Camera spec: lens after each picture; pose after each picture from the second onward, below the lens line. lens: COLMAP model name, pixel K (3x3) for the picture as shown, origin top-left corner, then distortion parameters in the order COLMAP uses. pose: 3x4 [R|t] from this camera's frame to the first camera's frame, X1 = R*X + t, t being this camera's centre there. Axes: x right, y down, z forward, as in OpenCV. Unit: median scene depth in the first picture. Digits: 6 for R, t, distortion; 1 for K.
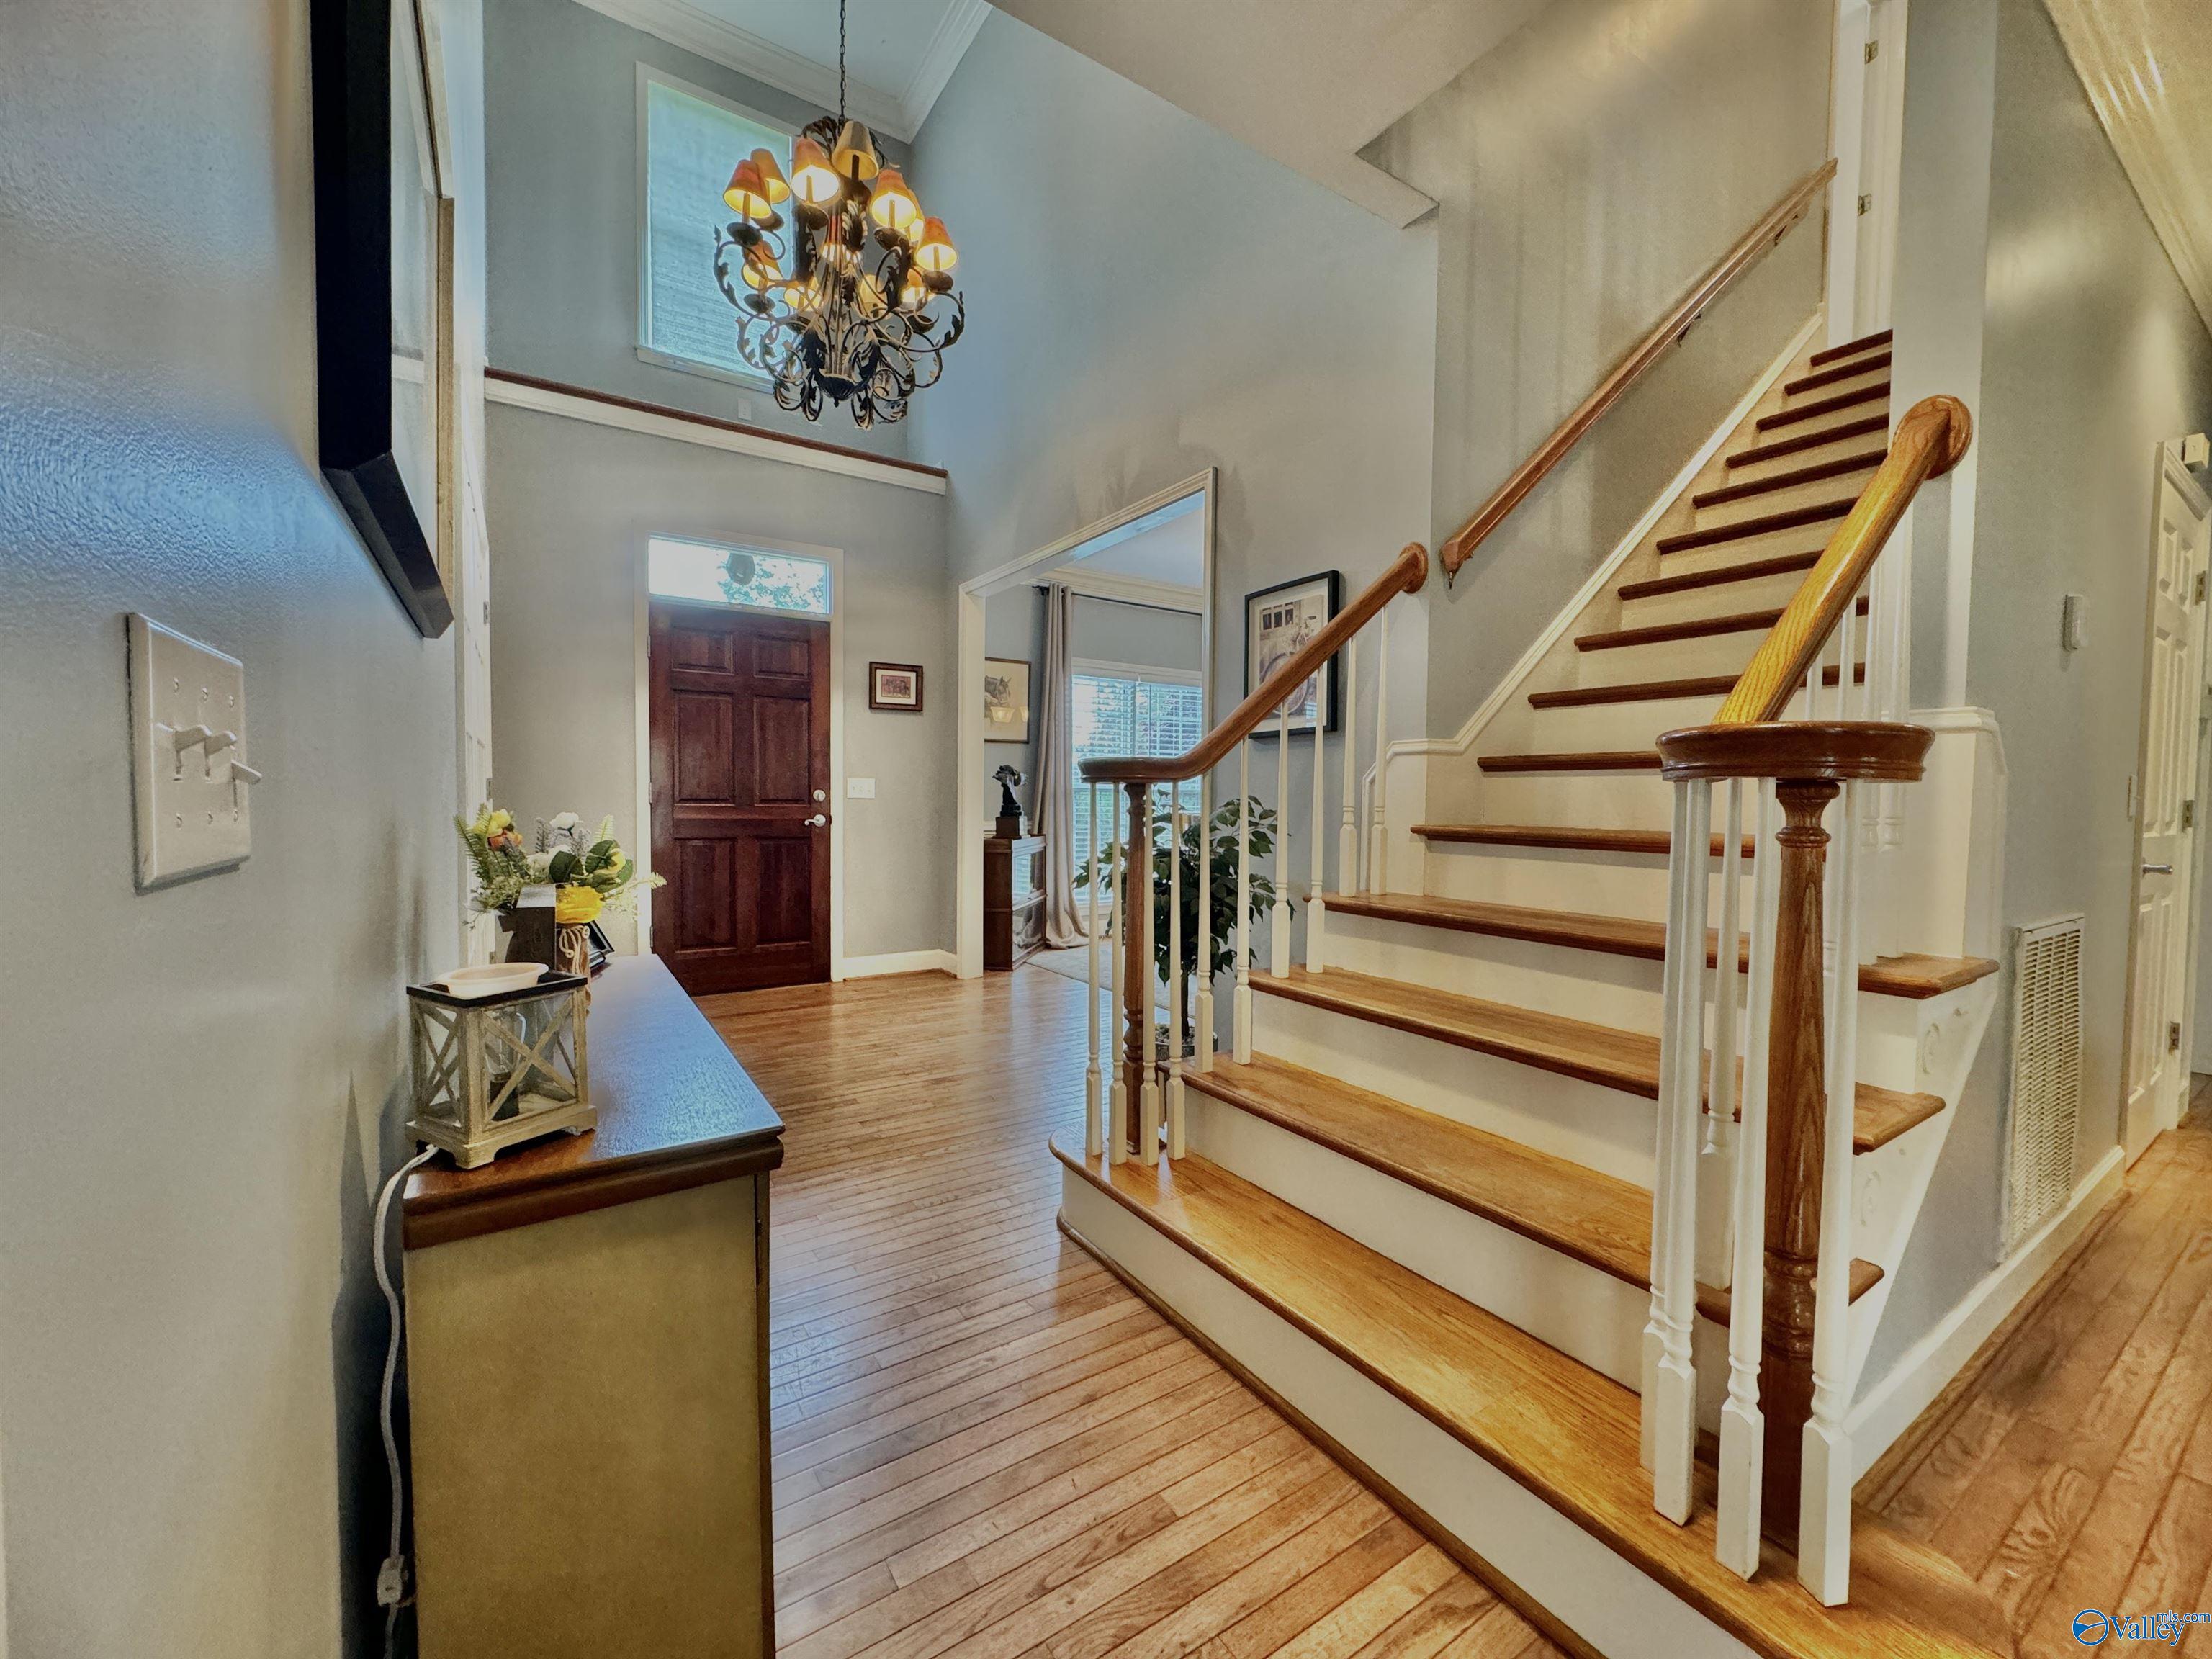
lens RADIAL K [[879.0, 0, 1099.6], [0, 879.0, 832.4], [0, 0, 1]] dist [-0.001554, 0.000281]
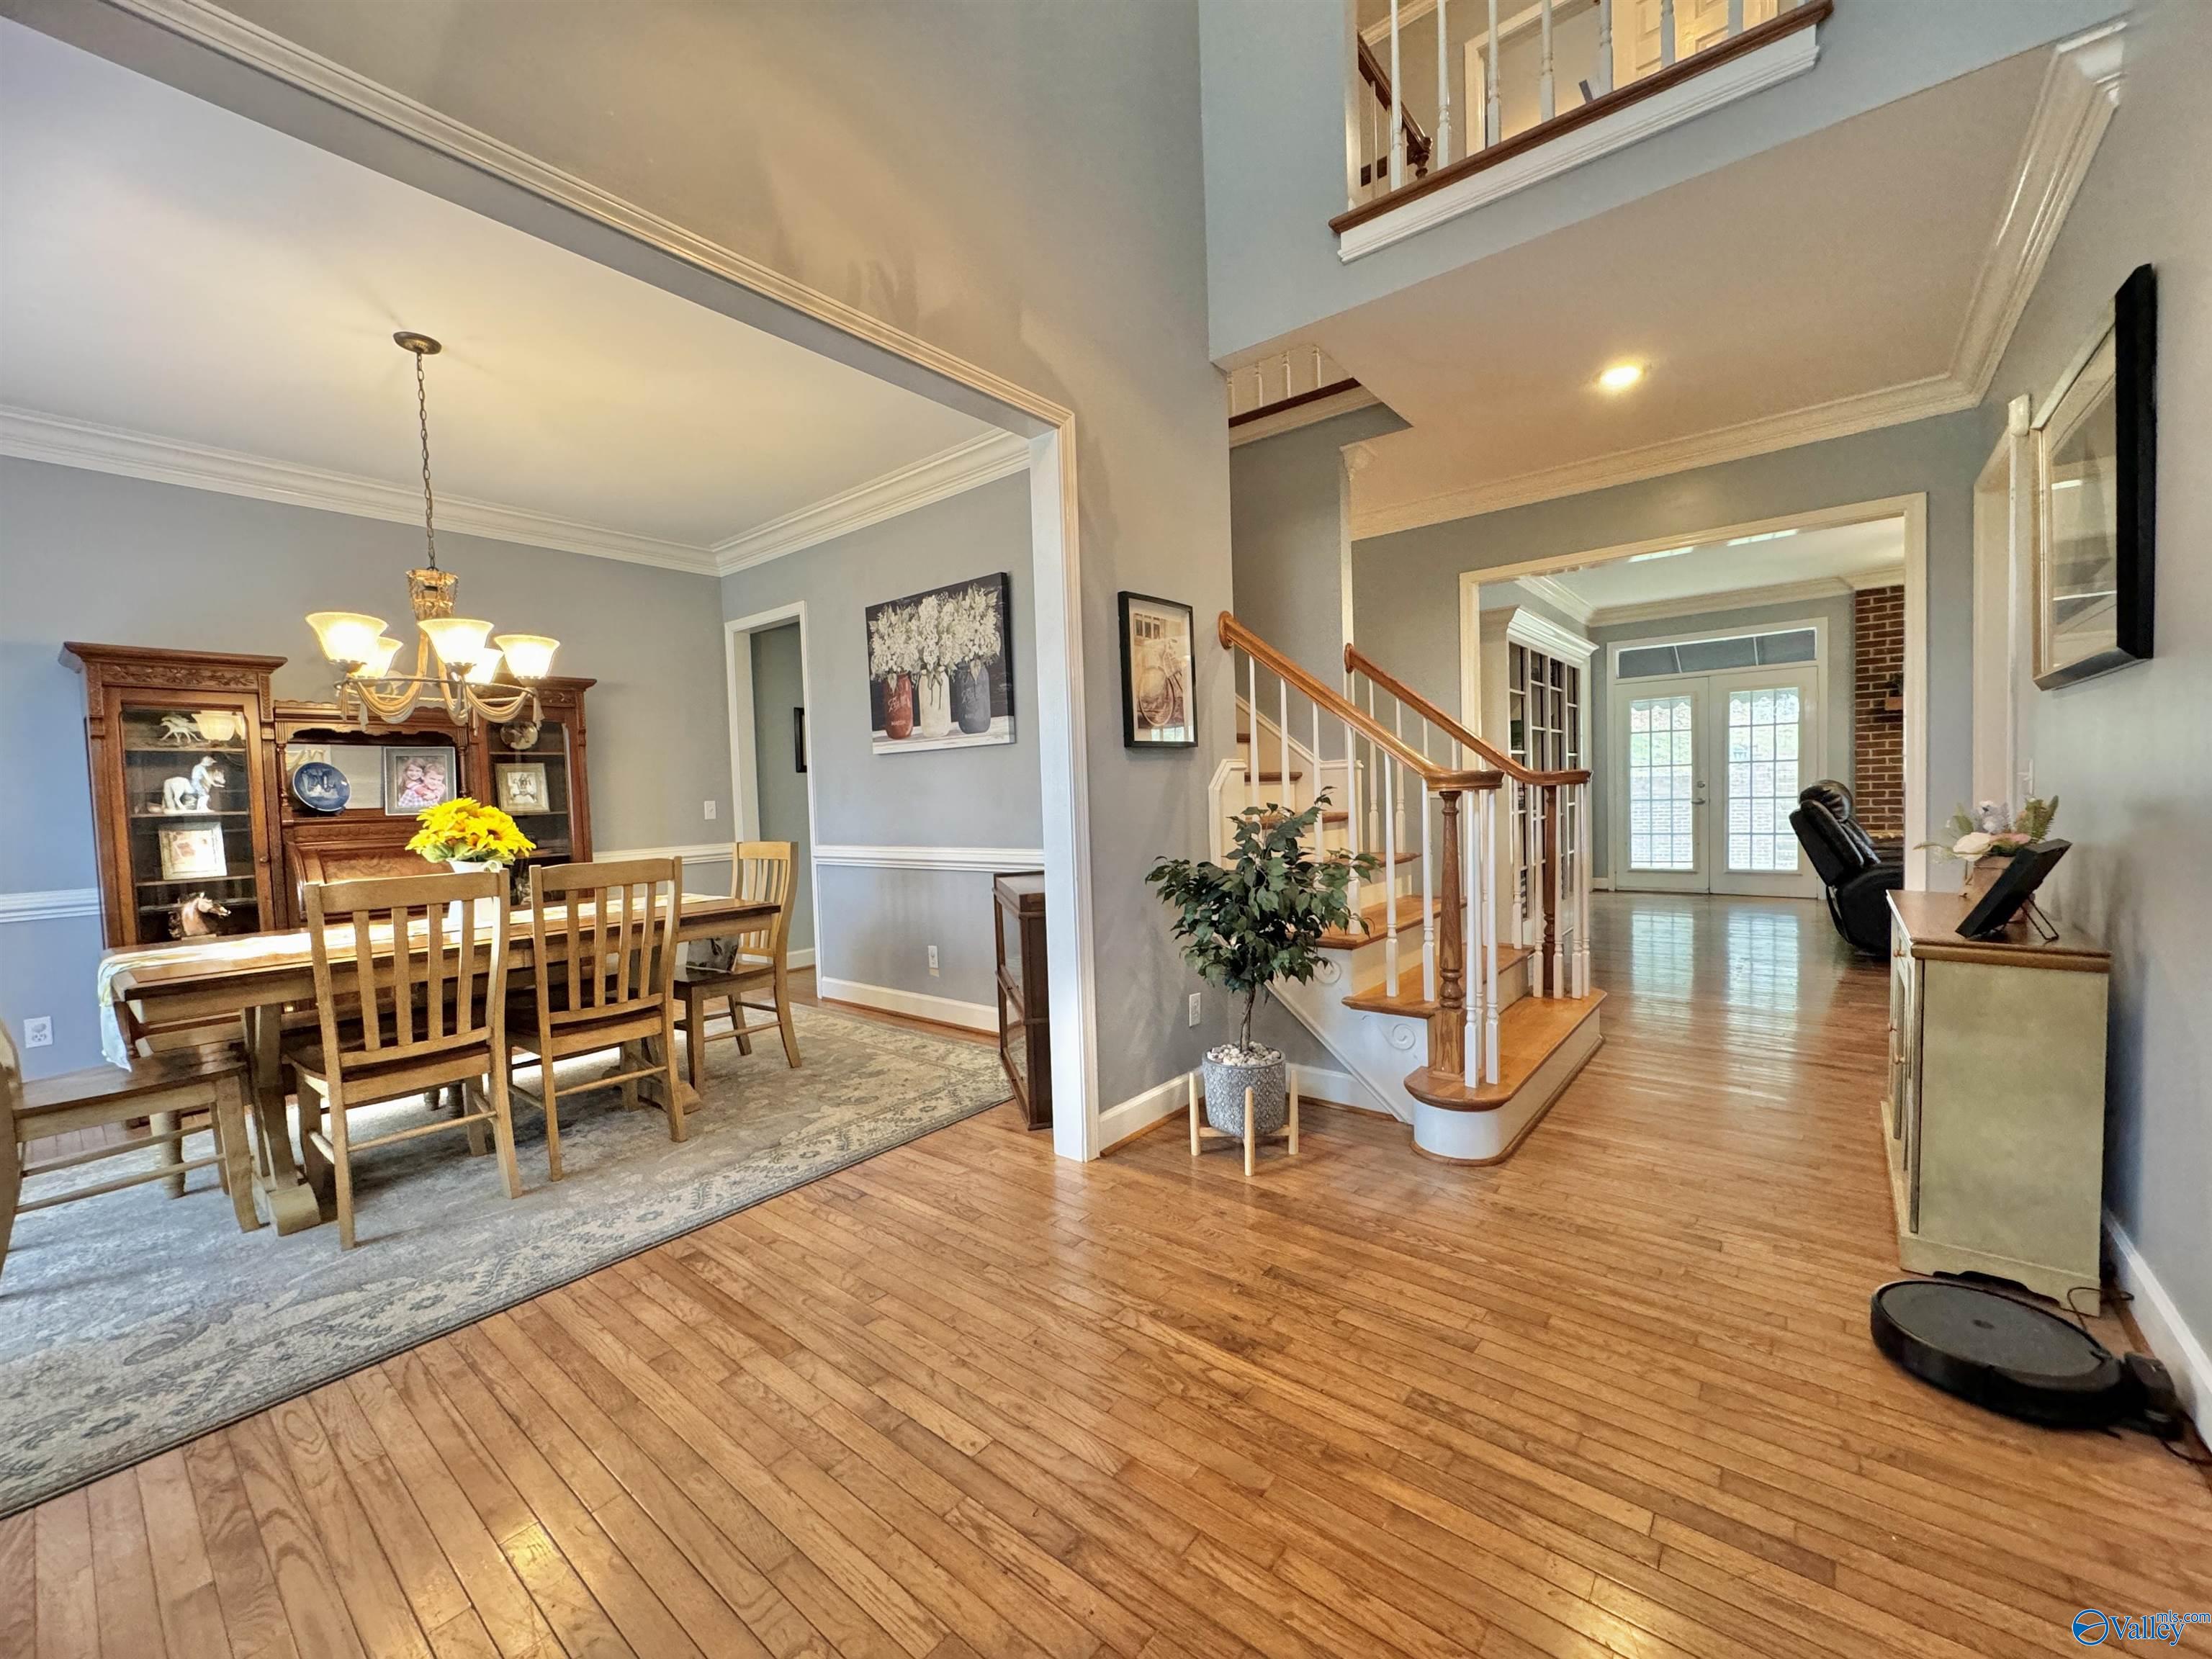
lens RADIAL K [[879.0, 0, 1105.5], [0, 879.0, 830.4], [0, 0, 1]] dist [-0.001554, 0.000281]
pose [[-0.303896, -0.041467, 0.951802, -0.885513], [0.068272, 0.995536, 0.065171, -0.099887], [-0.950256, 0.084787, -0.299709, 1.625592]]
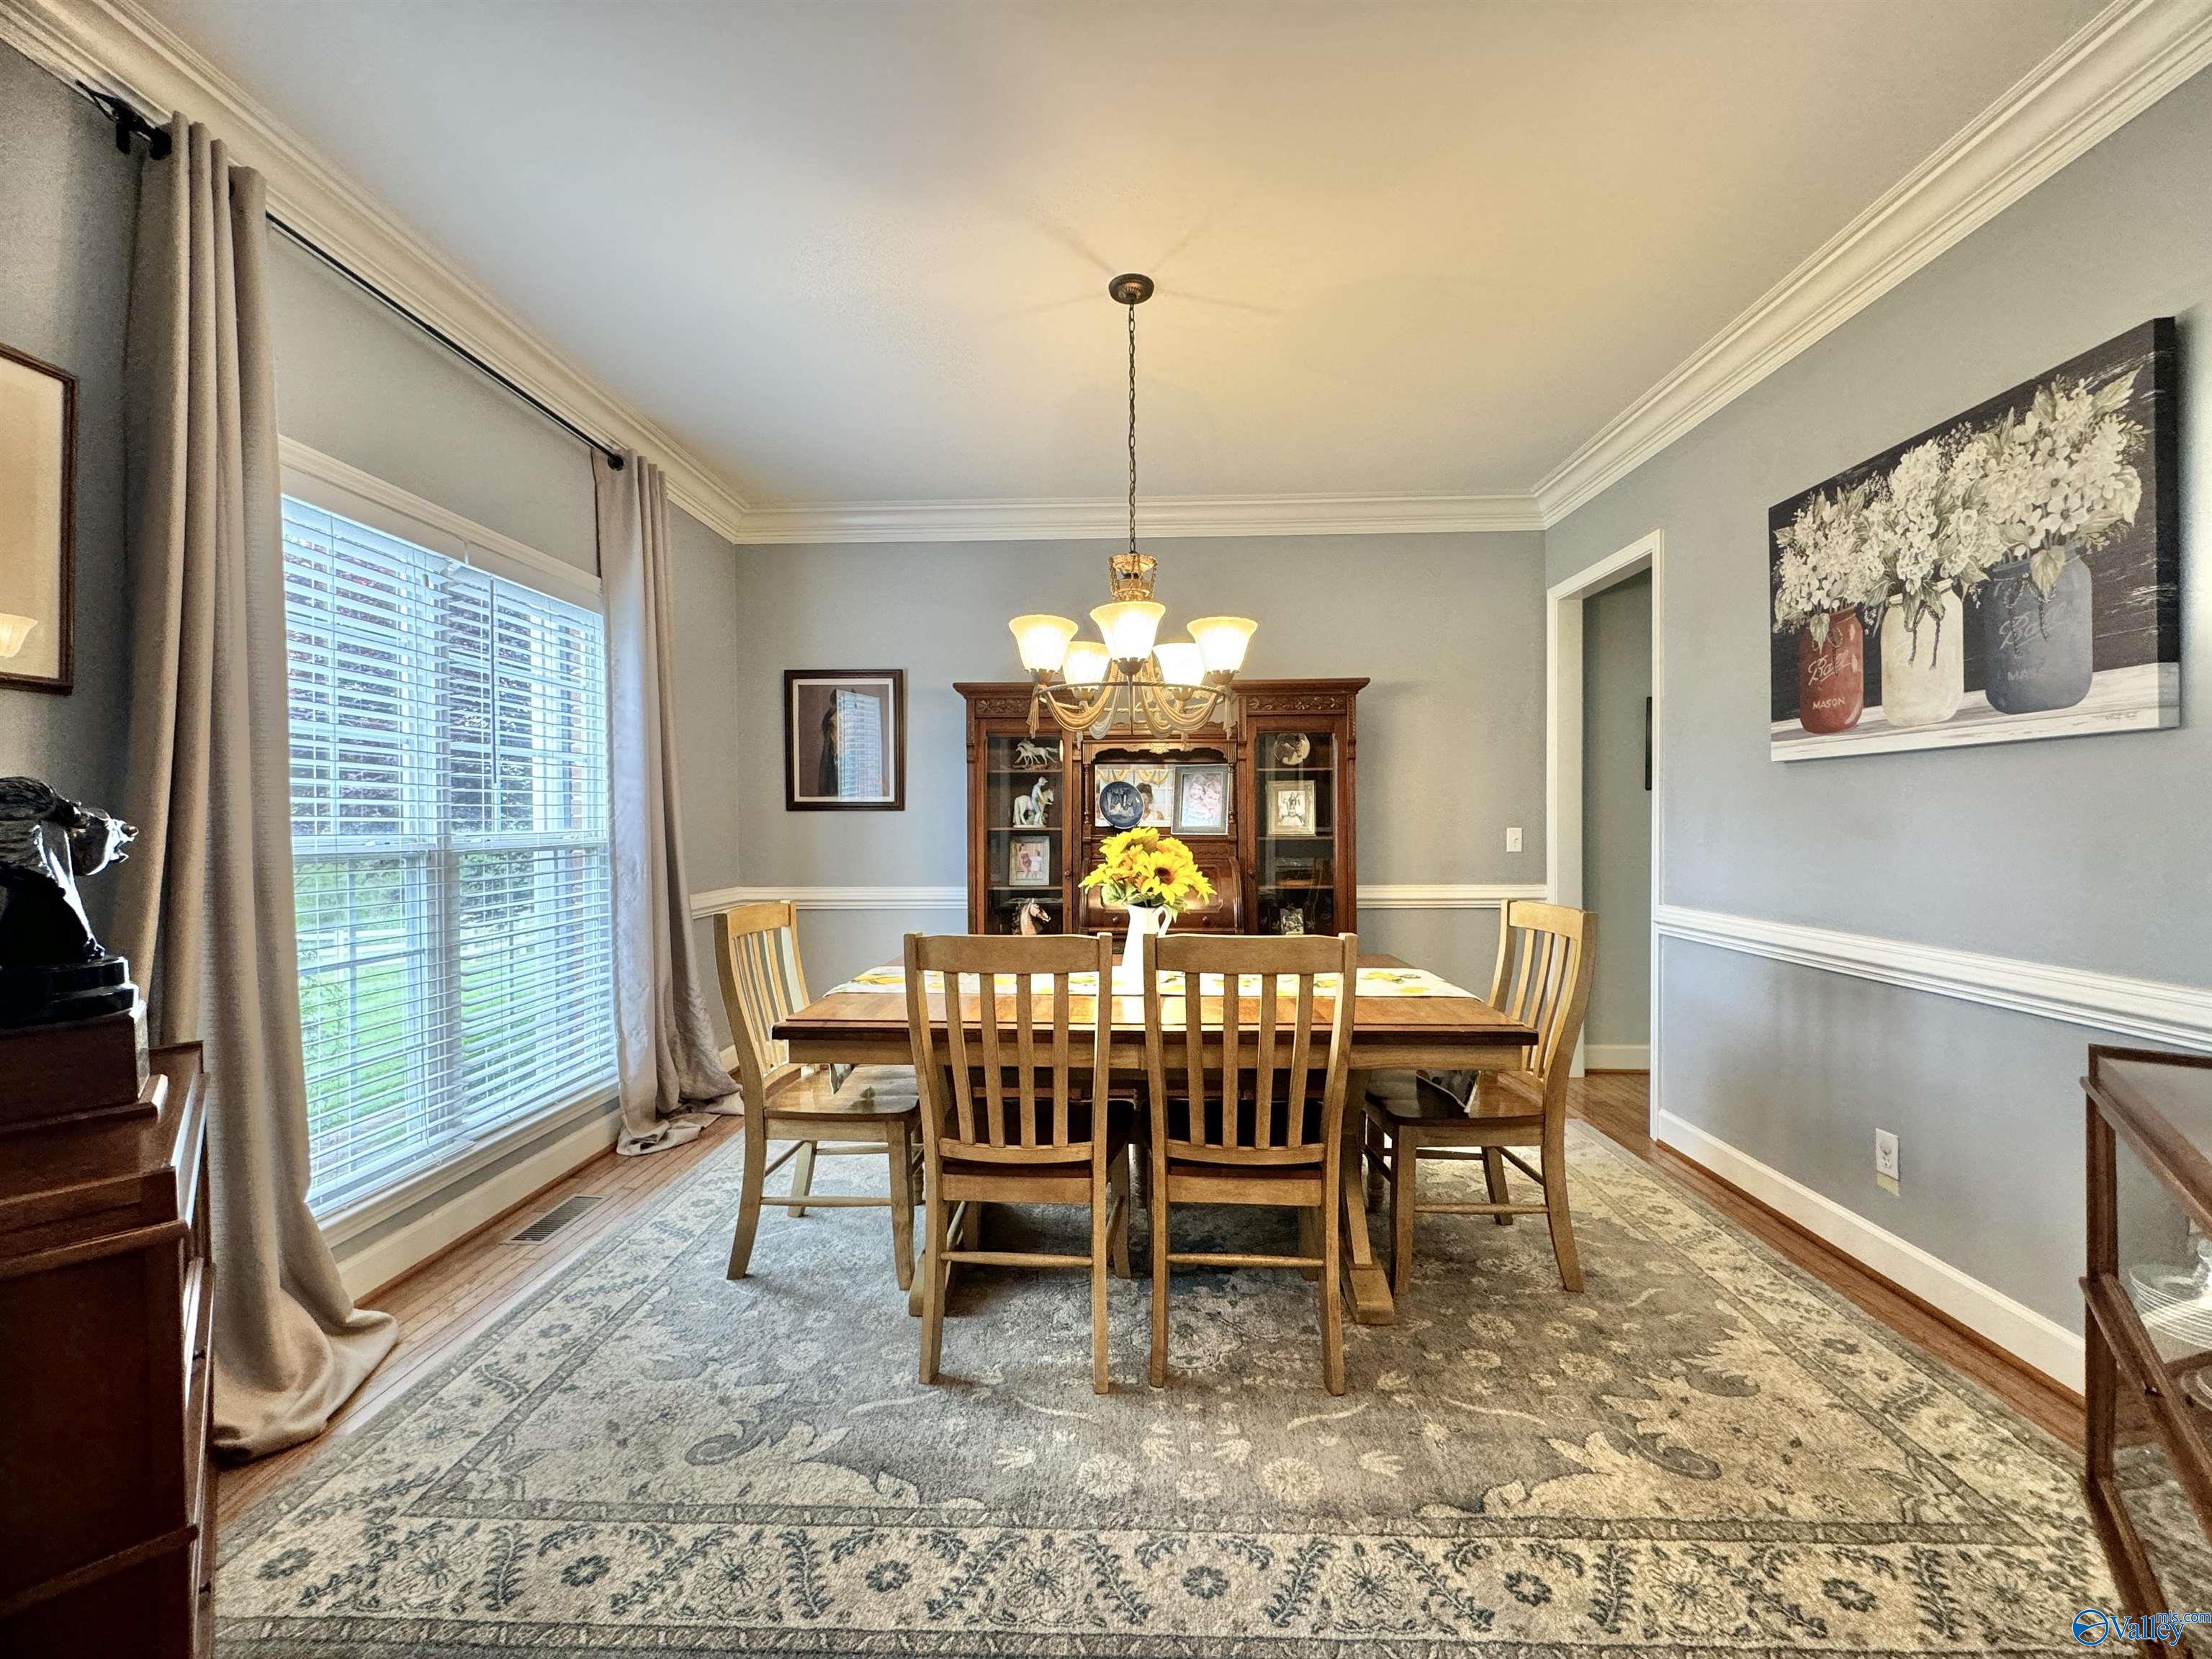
lens RADIAL K [[879.0, 0, 1102.0], [0, 879.0, 828.0], [0, 0, 1]] dist [-0.001554, 0.000281]
pose [[0.583233, -0.020347, 0.812050, -0.290435], [0.042560, 0.999079, -0.005534, -0.121306], [-0.811189, 0.037789, 0.583562, 1.560090]]
